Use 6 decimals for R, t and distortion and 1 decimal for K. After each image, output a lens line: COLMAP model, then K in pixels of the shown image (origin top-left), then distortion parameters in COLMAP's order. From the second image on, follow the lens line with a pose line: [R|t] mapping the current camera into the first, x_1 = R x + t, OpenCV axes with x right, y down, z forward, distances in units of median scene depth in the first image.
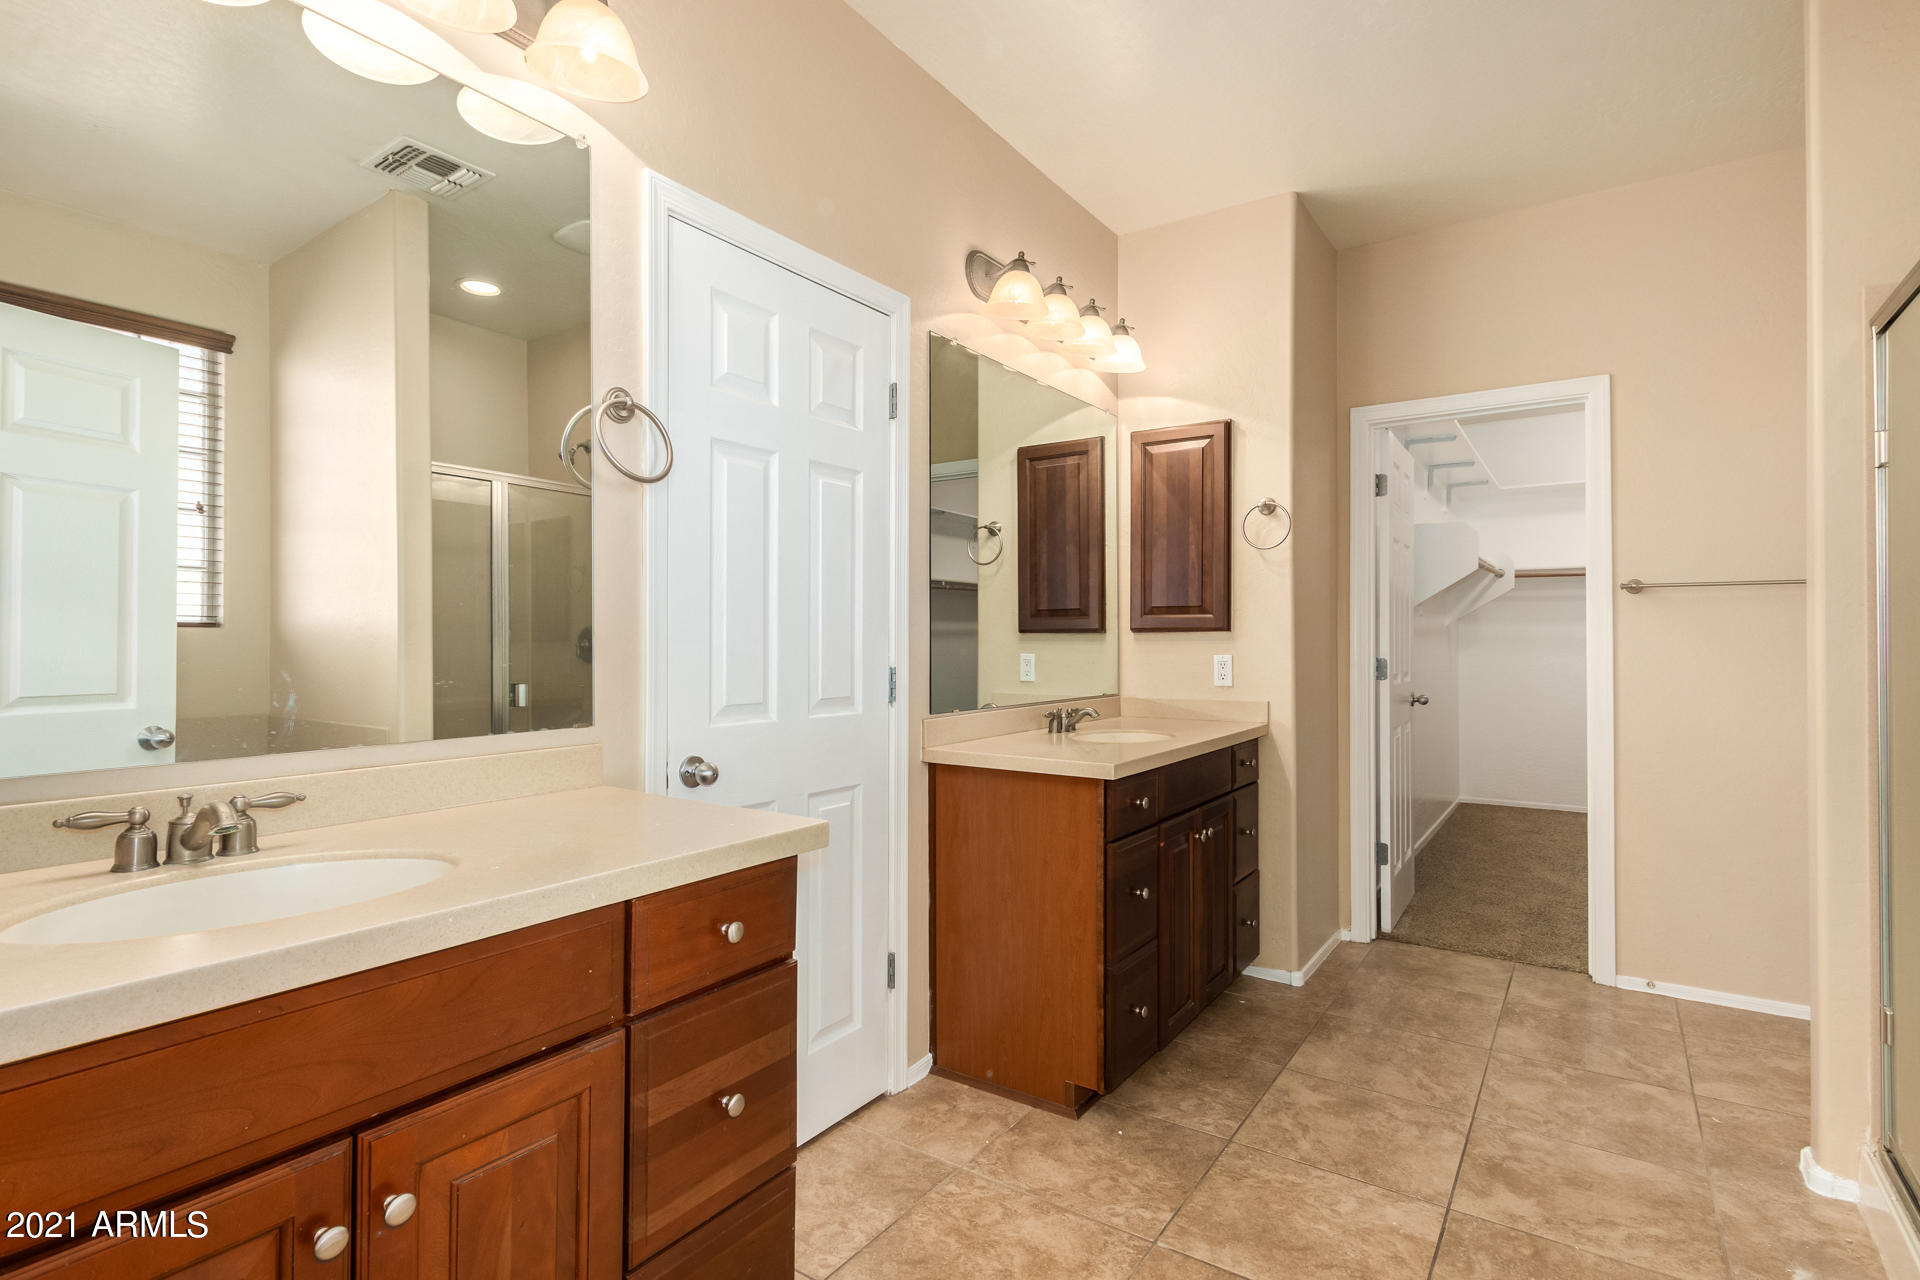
lens RADIAL K [[911.0, 0, 998.1], [0, 911.0, 640.3], [0, 0, 1]] dist [0.000962, -0.000214]
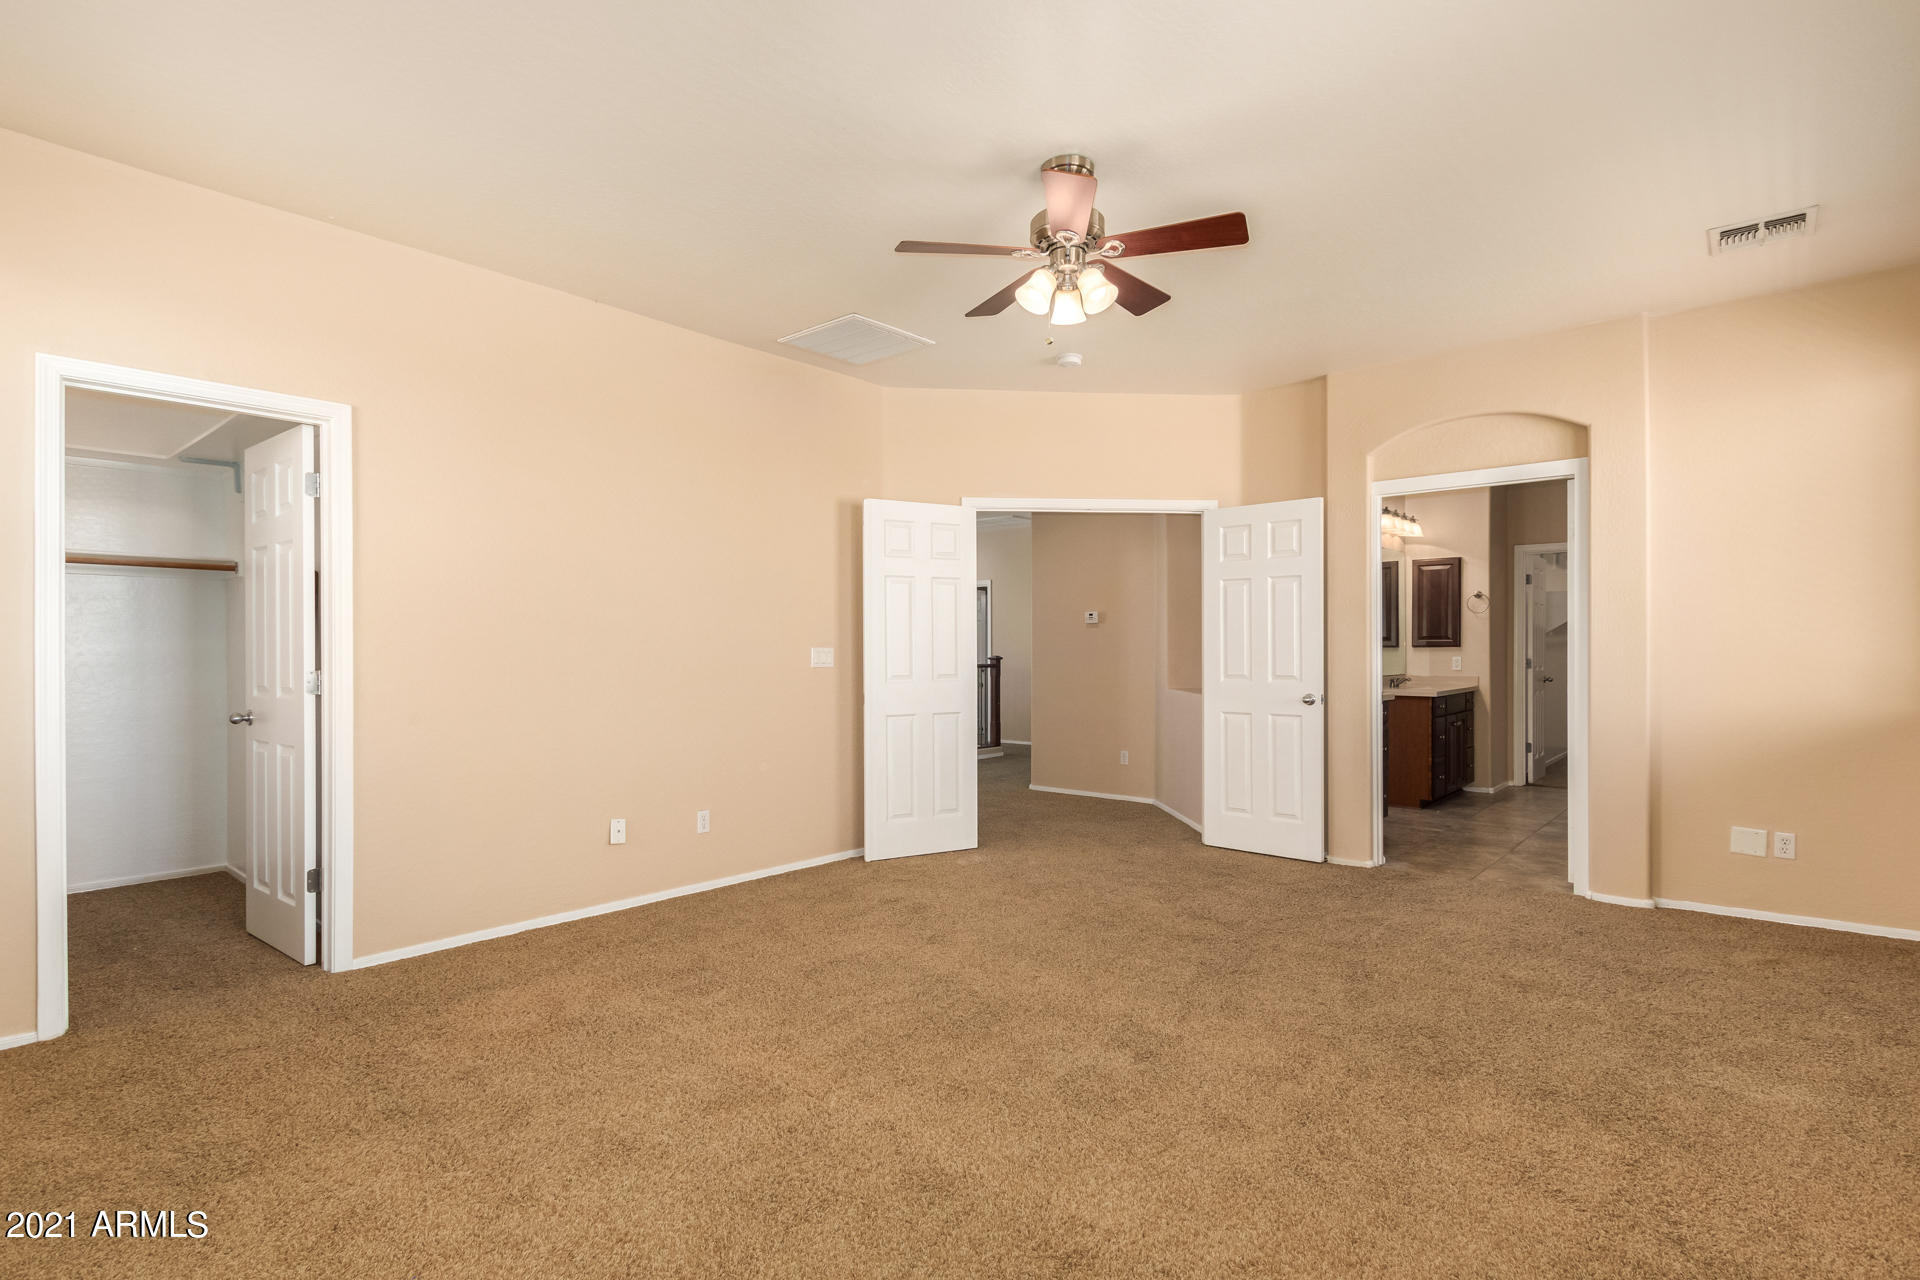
lens RADIAL K [[941.2, 0, 957.4], [0, 941.2, 648.3], [0, 0, 1]] dist [0.013274, -0.000776]
pose [[0.990793, 0.000791, -0.135383, -0.677376], [0.000362, 0.999964, 0.008496, -0.026449], [0.135385, -0.008467, 0.990757, -1.540511]]
